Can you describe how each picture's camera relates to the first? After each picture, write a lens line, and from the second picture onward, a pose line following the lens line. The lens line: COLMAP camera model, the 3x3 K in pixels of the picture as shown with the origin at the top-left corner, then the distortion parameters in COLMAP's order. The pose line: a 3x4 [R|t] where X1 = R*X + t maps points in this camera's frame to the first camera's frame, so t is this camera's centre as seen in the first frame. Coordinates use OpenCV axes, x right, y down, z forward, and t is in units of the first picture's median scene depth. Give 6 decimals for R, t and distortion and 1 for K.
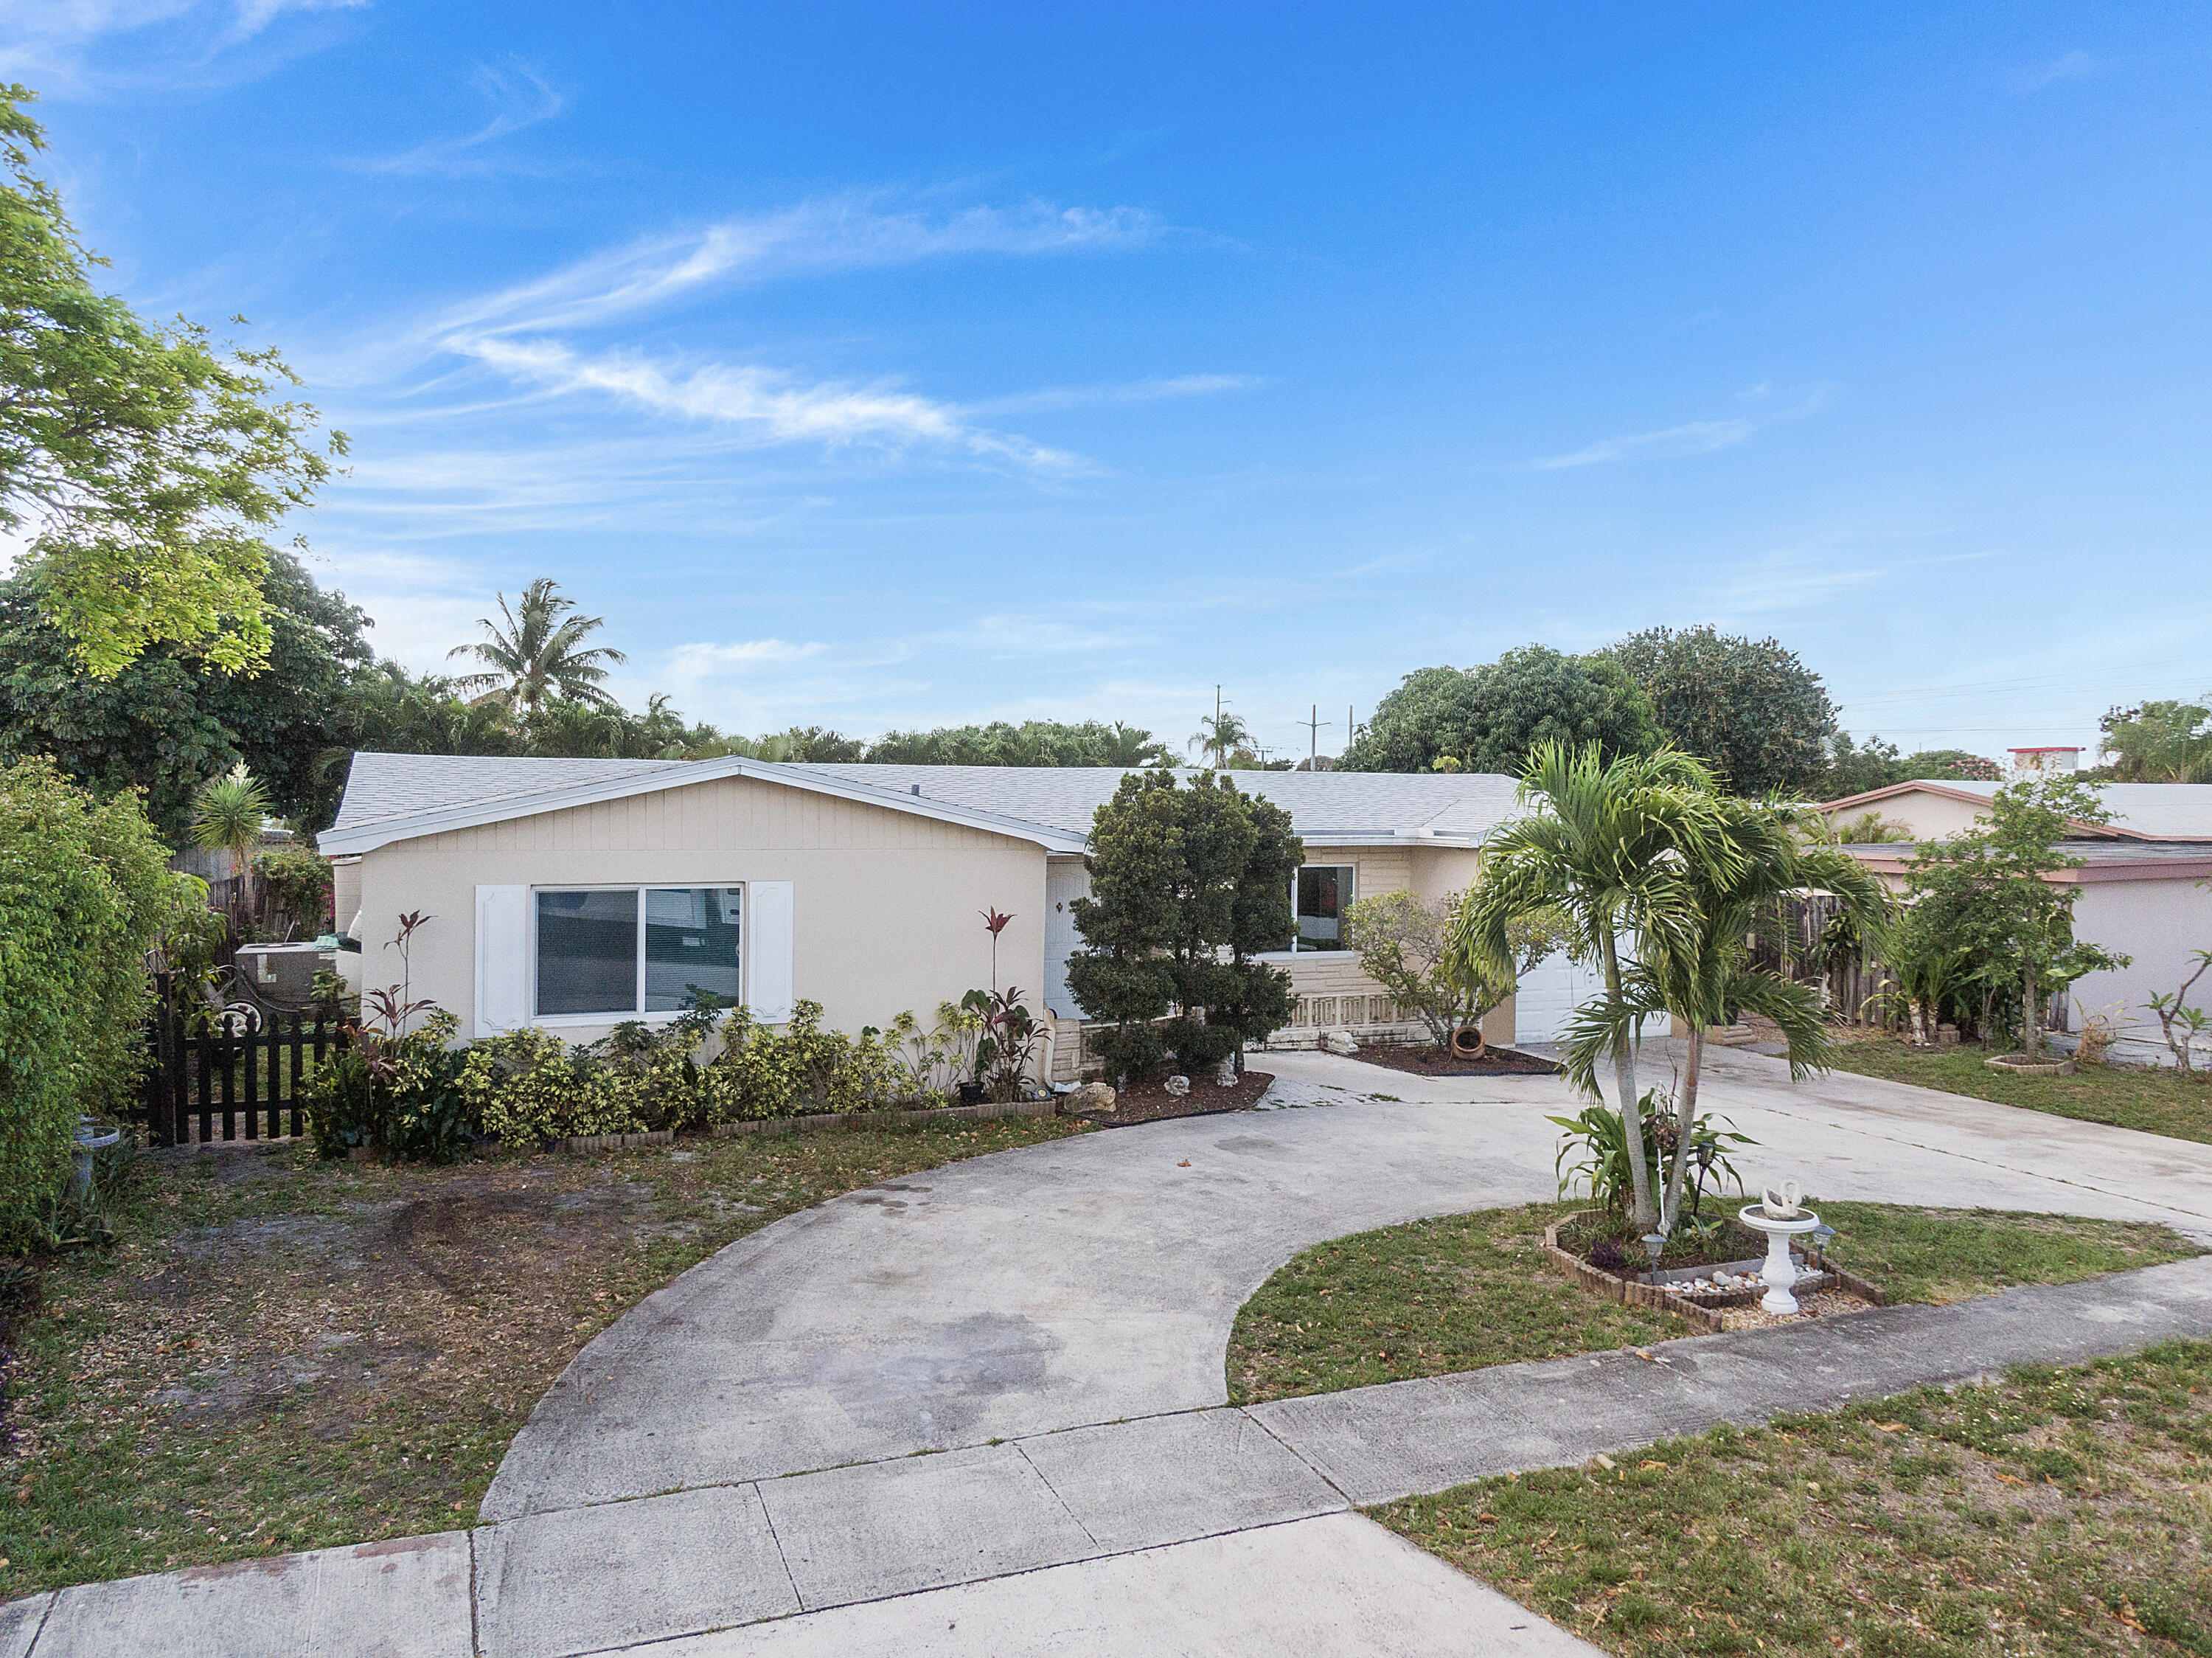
lens RADIAL K [[1573.8, 0, 1115.3], [0, 1573.8, 832.3], [0, 0, 1]] dist [0.039405, -0.061256]
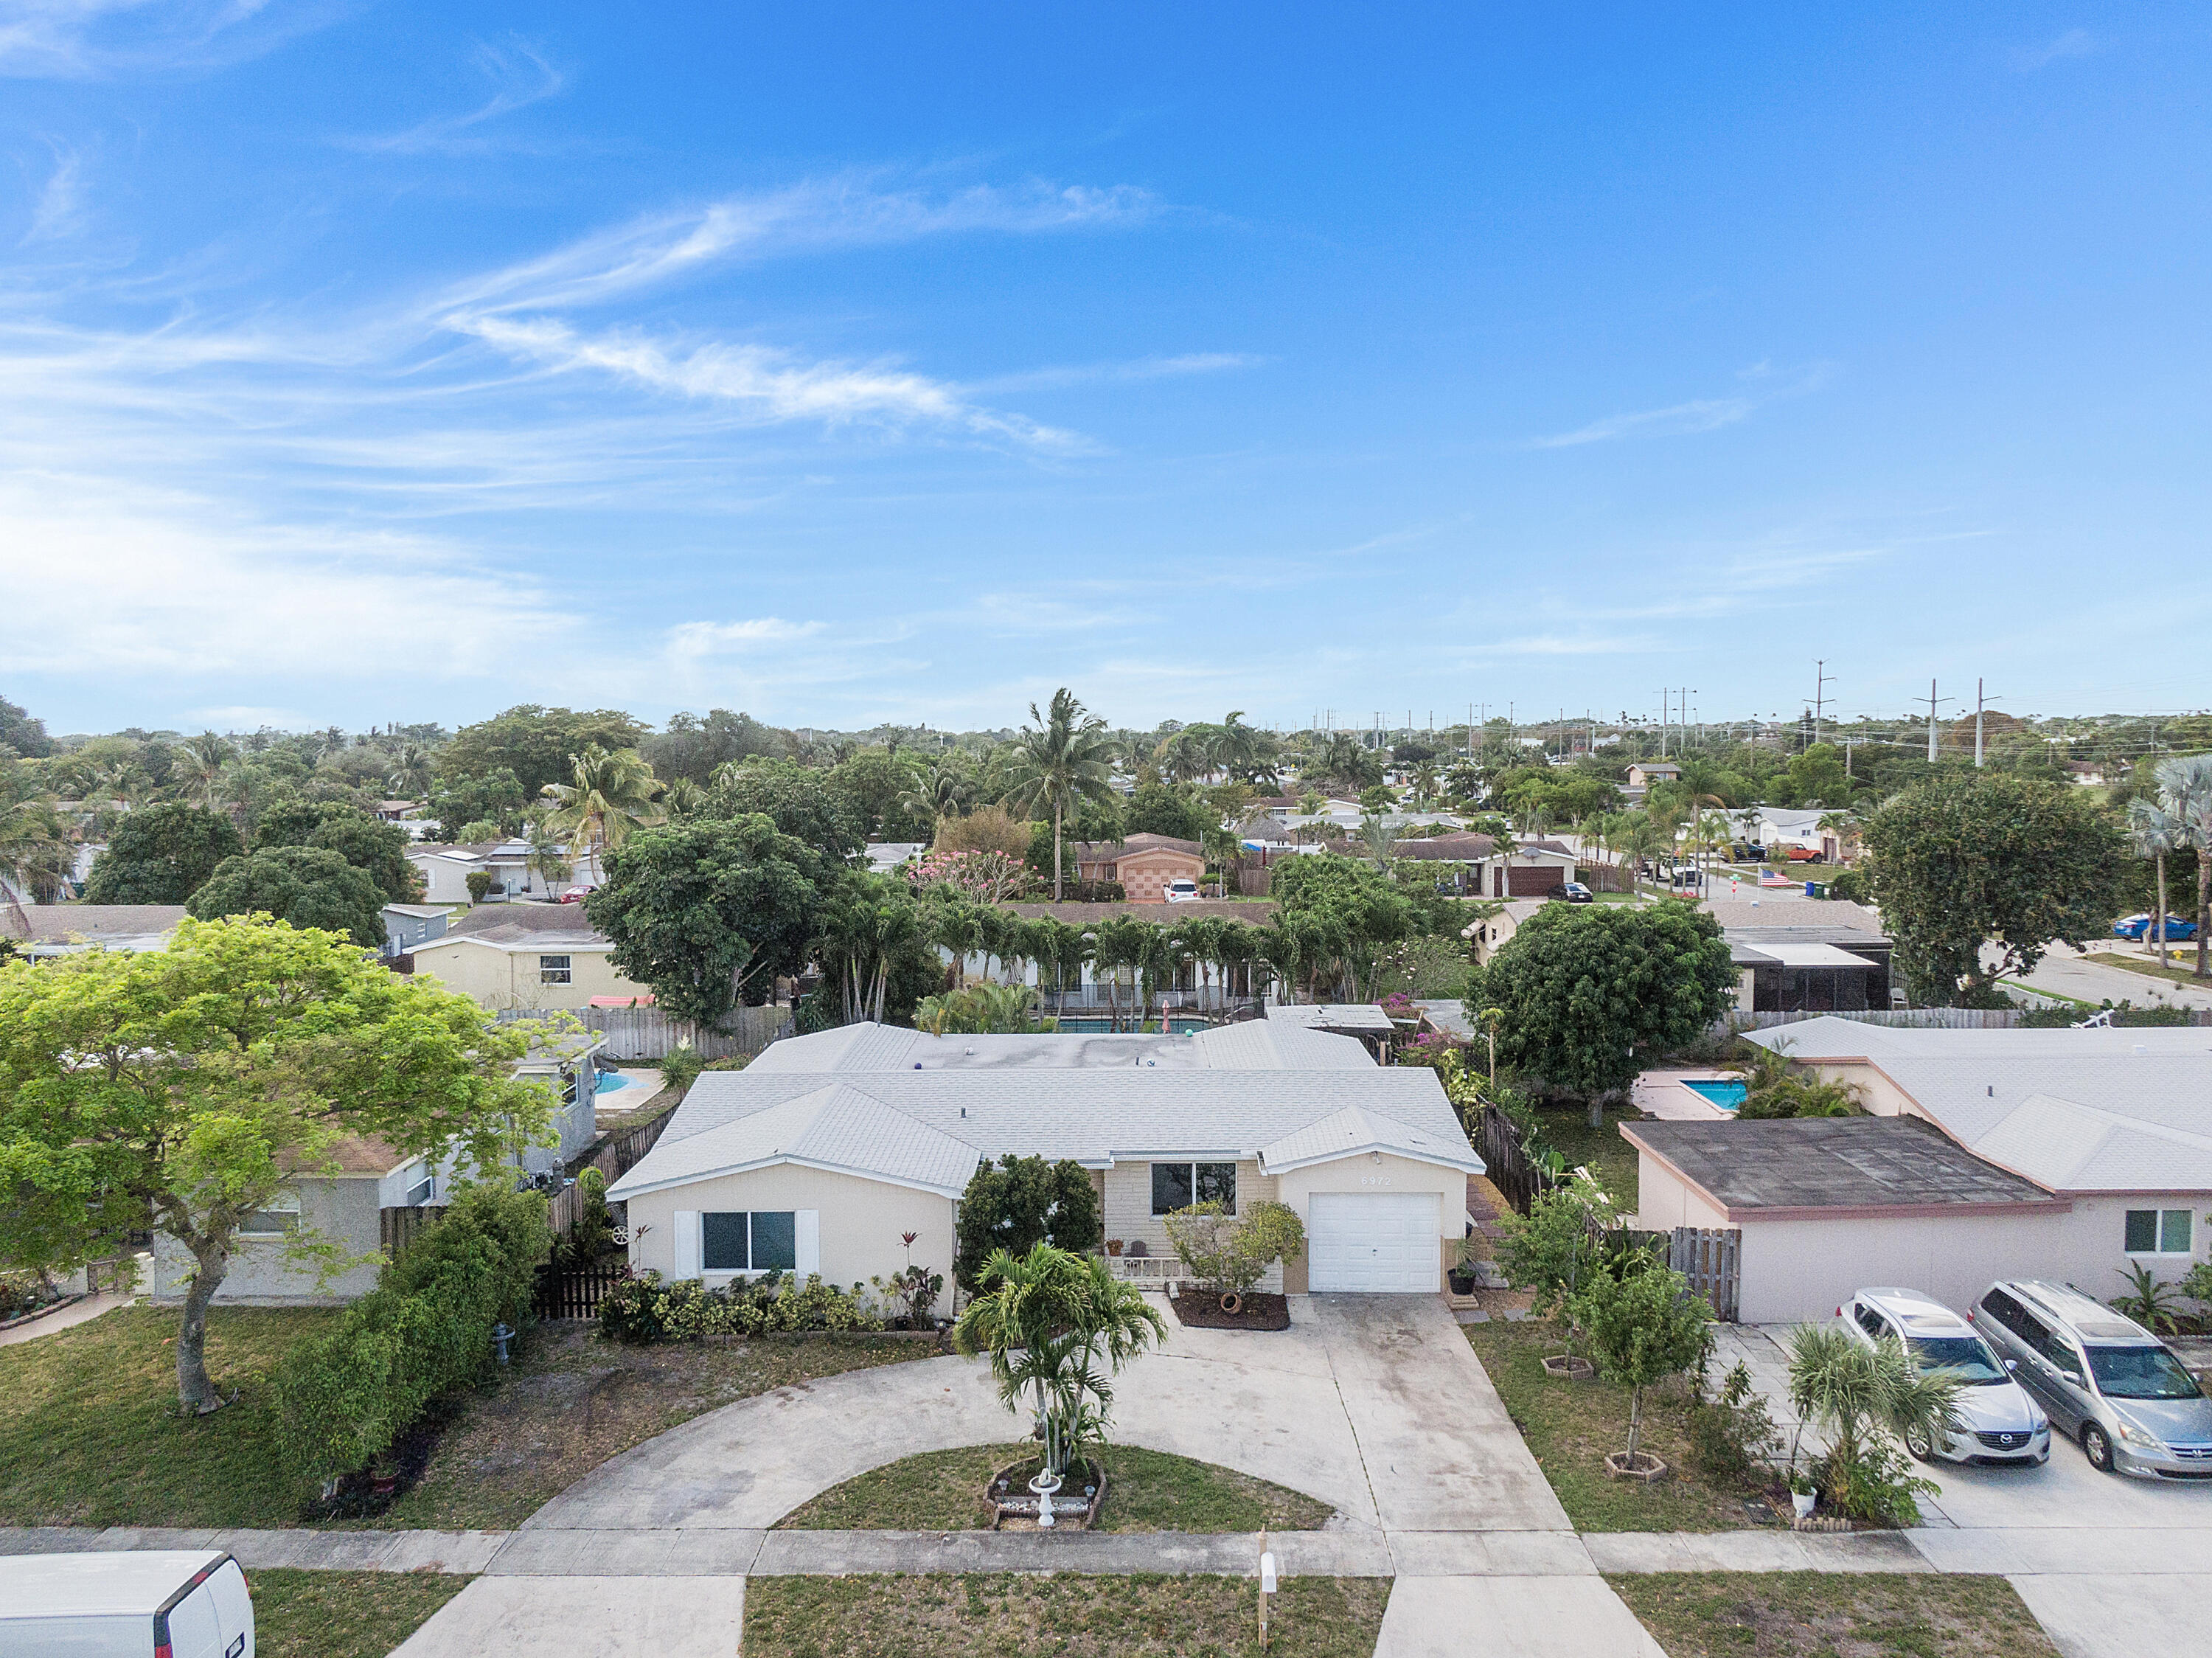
lens RADIAL K [[1573.8, 0, 1115.3], [0, 1573.8, 832.3], [0, 0, 1]] dist [0.039405, -0.061256]
pose [[0.916418, 0.011867, -0.400048, 1.019572], [0.005542, 0.999088, 0.042333, -0.575877], [0.400185, -0.041012, 0.915516, -0.741759]]
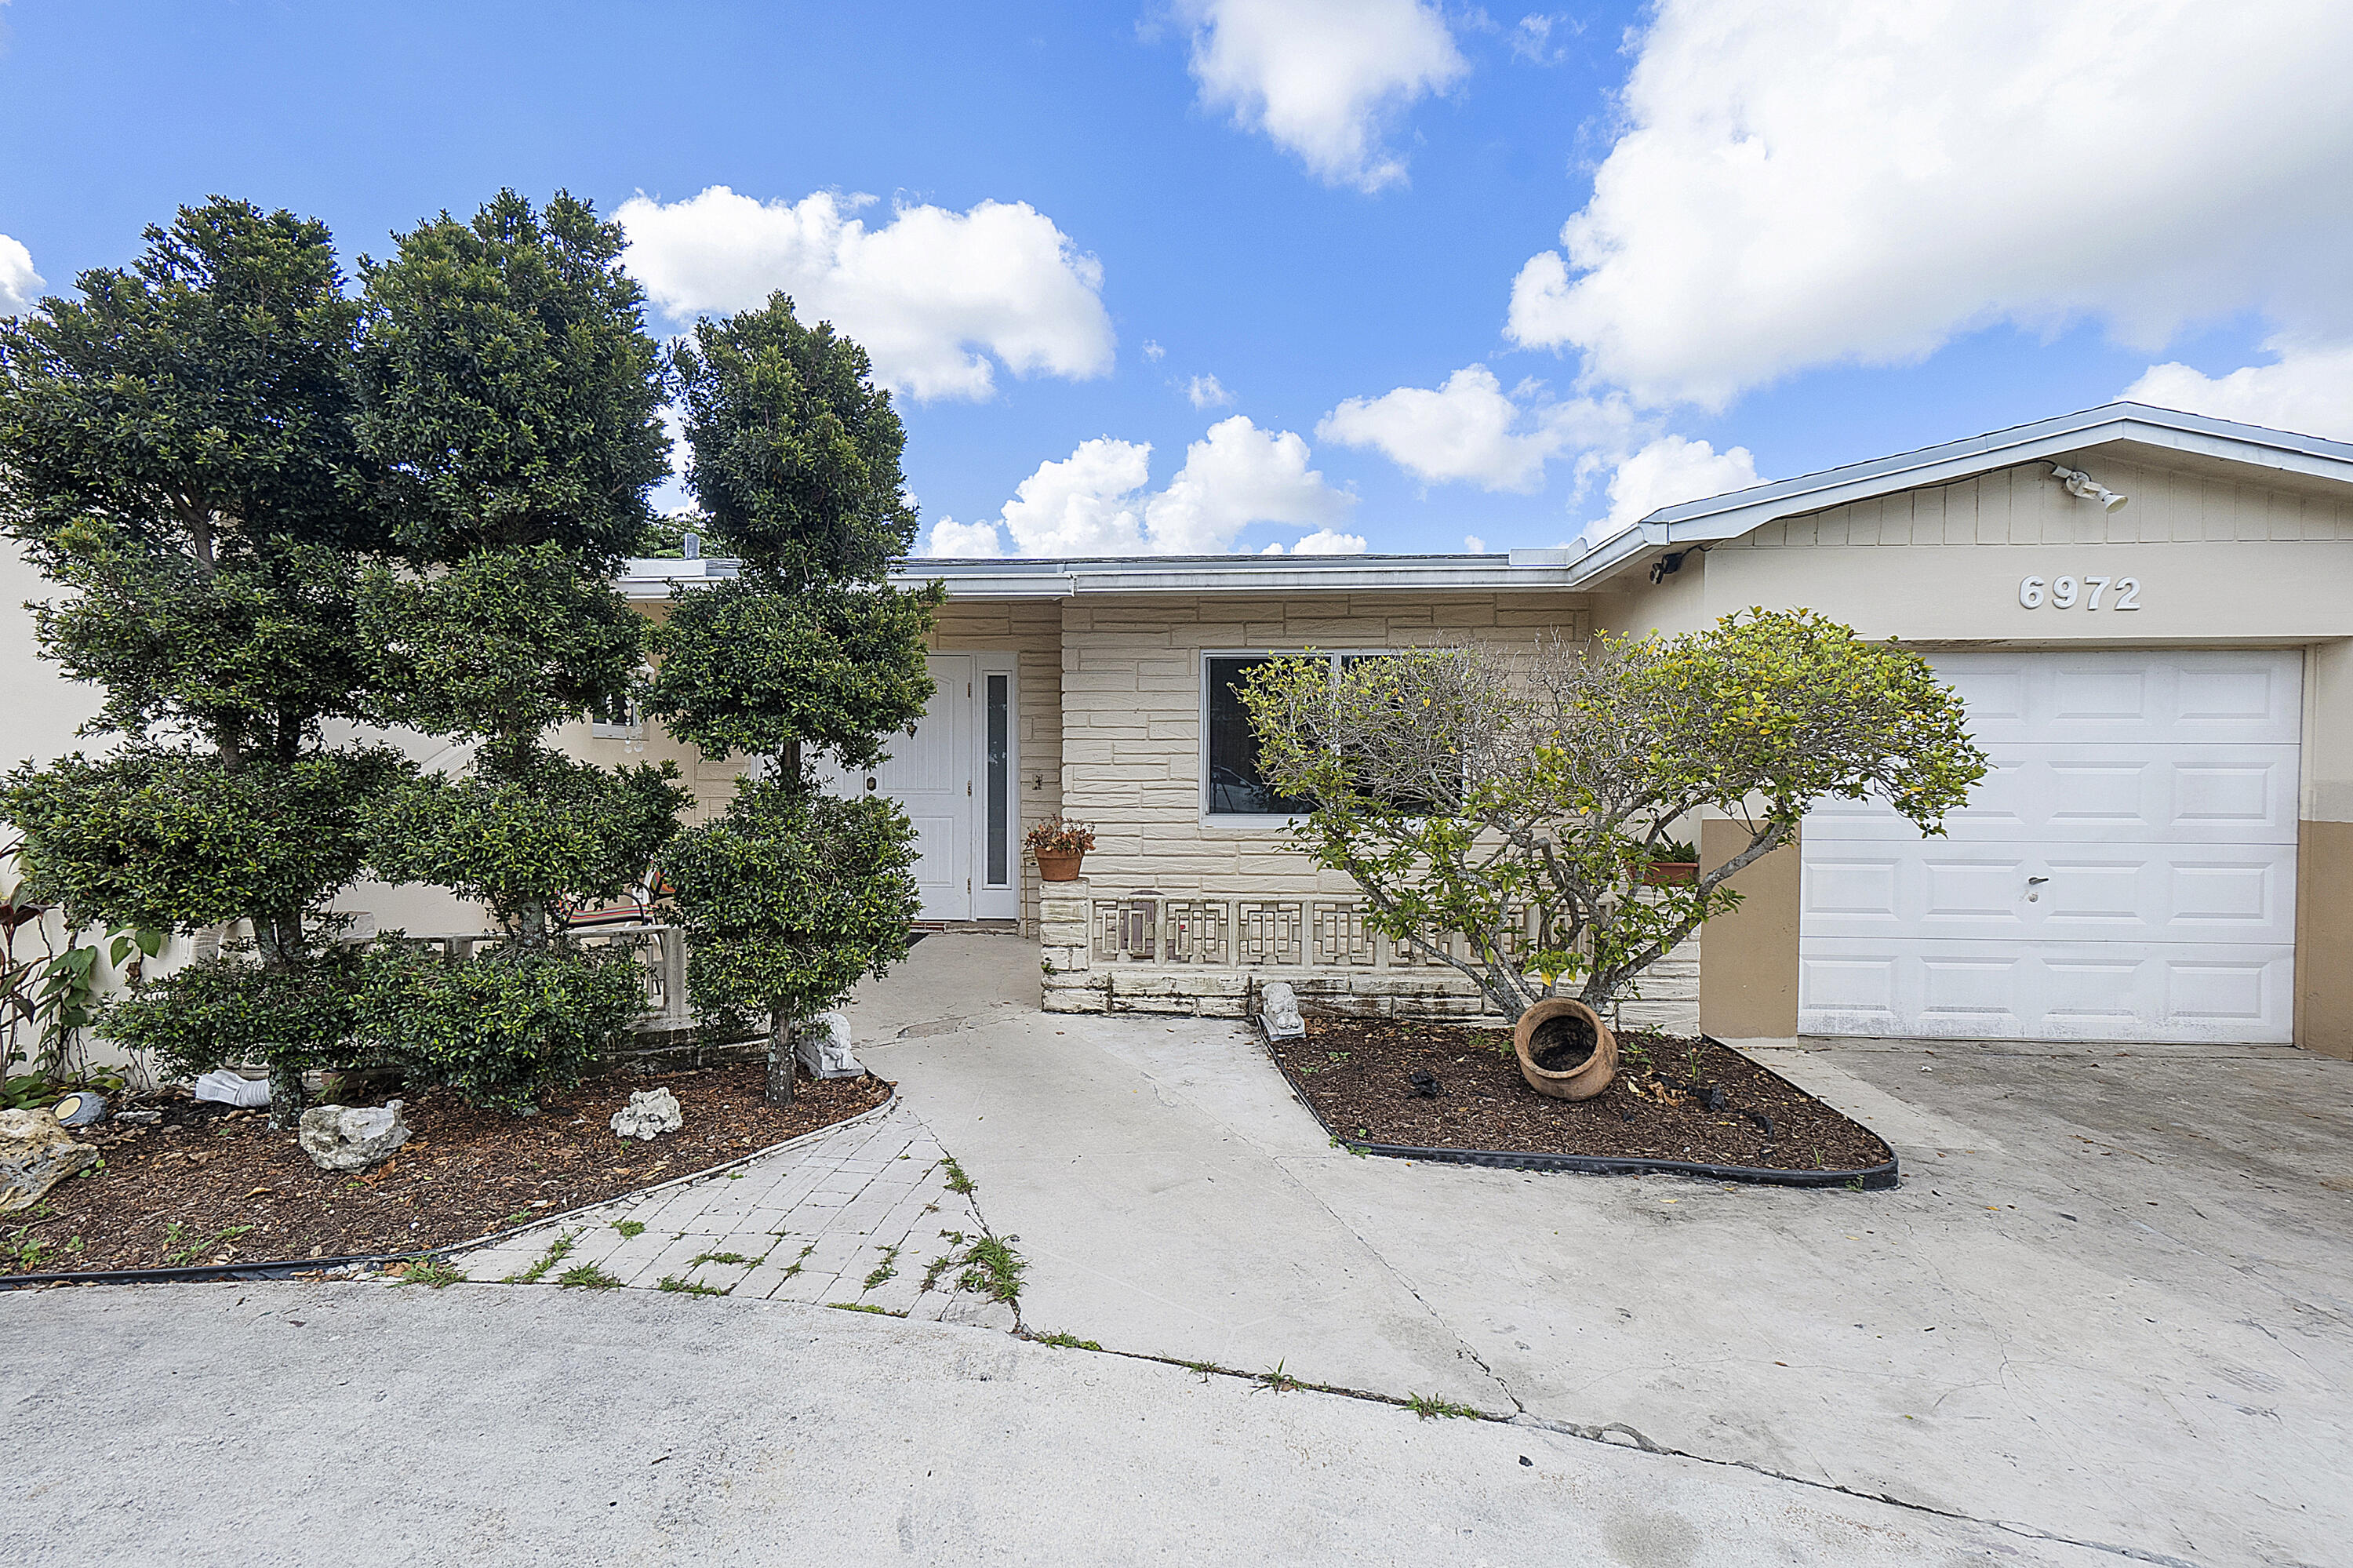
lens RADIAL K [[1016.1, 0, 1164.9], [0, 1016.1, 781.1], [0, 0, 1]] dist [-0.008416, 0.001099]
pose [[0.899223, -0.000006, -0.437490, 0.318247], [-0.002830, 0.999979, -0.005831, 0.098994], [0.437481, 0.006481, 0.899204, 0.995219]]
